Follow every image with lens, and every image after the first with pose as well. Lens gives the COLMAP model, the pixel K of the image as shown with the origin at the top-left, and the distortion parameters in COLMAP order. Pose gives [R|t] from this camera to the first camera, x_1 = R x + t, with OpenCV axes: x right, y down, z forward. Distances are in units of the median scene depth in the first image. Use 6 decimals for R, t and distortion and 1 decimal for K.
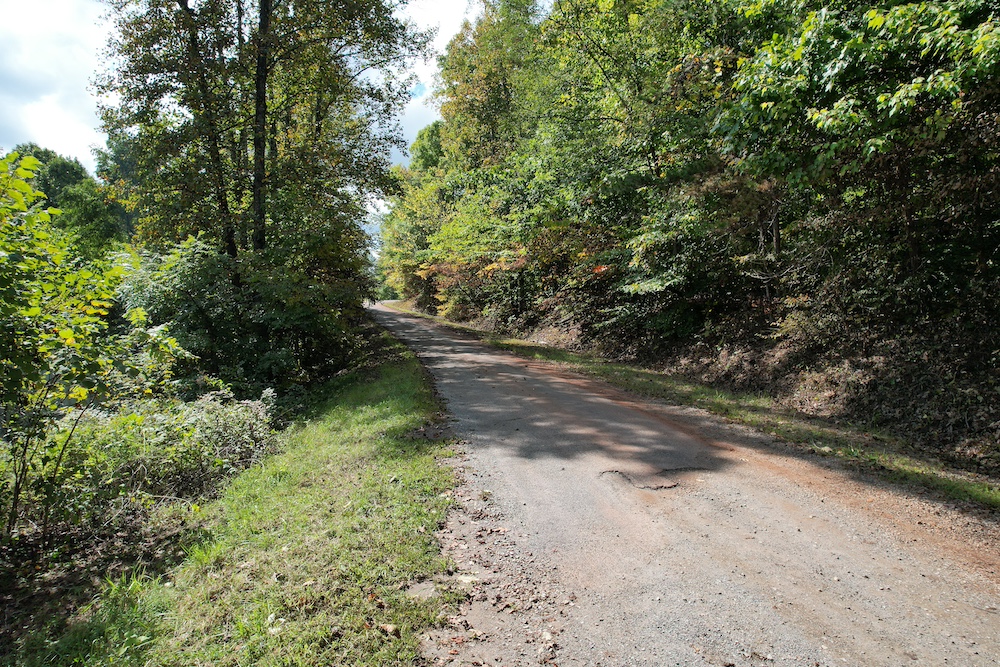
lens RADIAL K [[639.9, 0, 498.9], [0, 639.9, 351.7], [0, 0, 1]] dist [-0.092431, 0.078335]
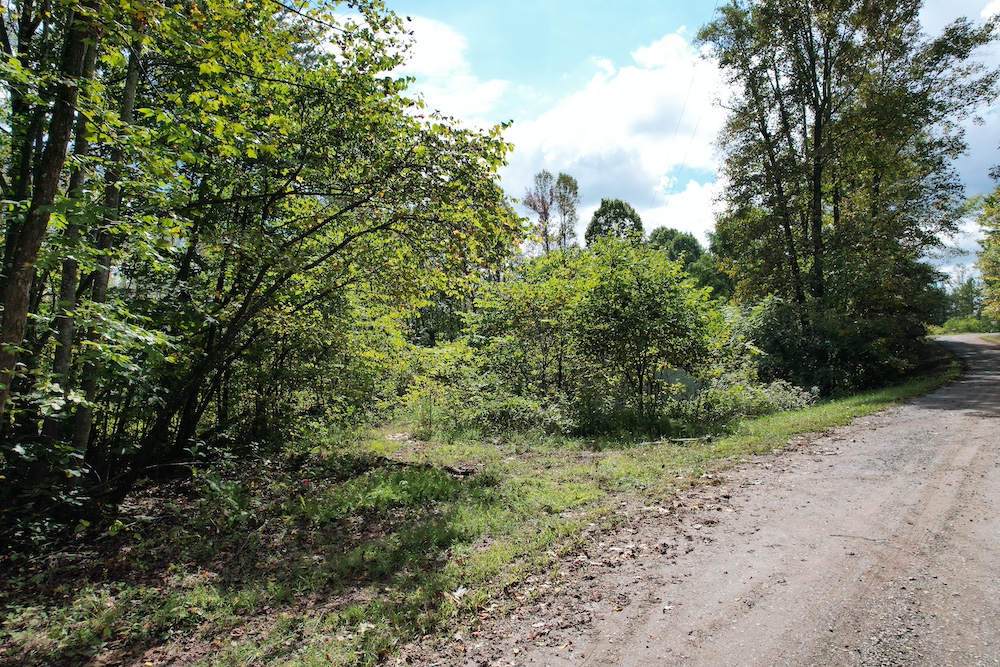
lens RADIAL K [[640.0, 0, 505.2], [0, 640.0, 343.3], [0, 0, 1]] dist [-0.086698, 0.076079]
pose [[0.647617, -0.026728, -0.761497, 0.118521], [-0.031068, 0.997627, -0.061438, 0.024519], [0.761333, 0.063446, 0.645250, -0.218346]]
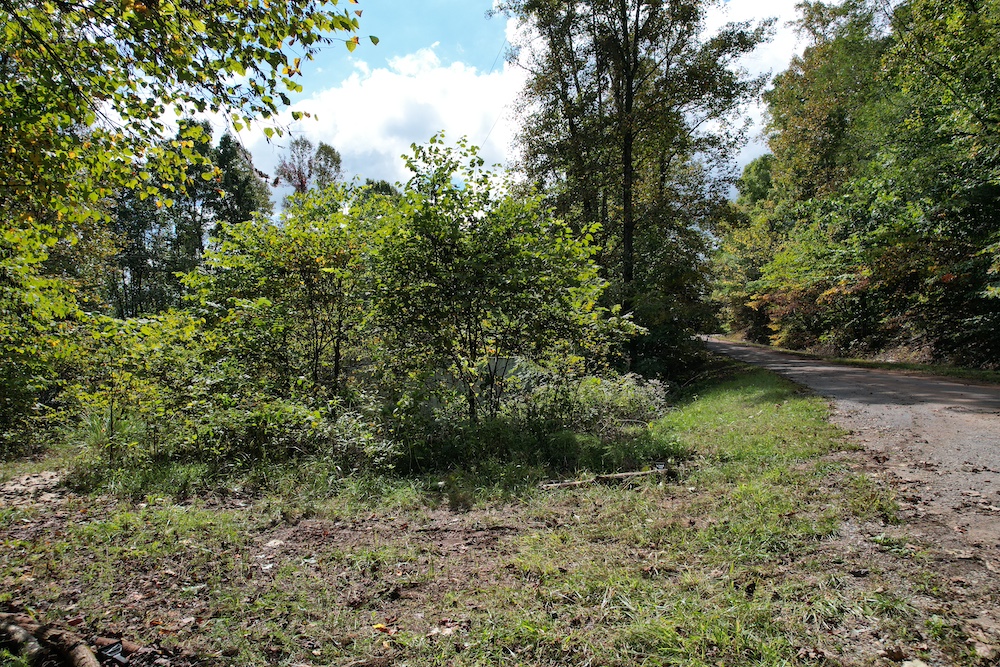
lens RADIAL K [[640.0, 0, 505.2], [0, 640.0, 343.3], [0, 0, 1]] dist [-0.086698, 0.076079]
pose [[0.886045, -0.020271, -0.463156, -0.008999], [-0.014382, 0.997361, -0.071164, 0.027913], [0.463376, 0.069715, 0.883415, -0.112548]]
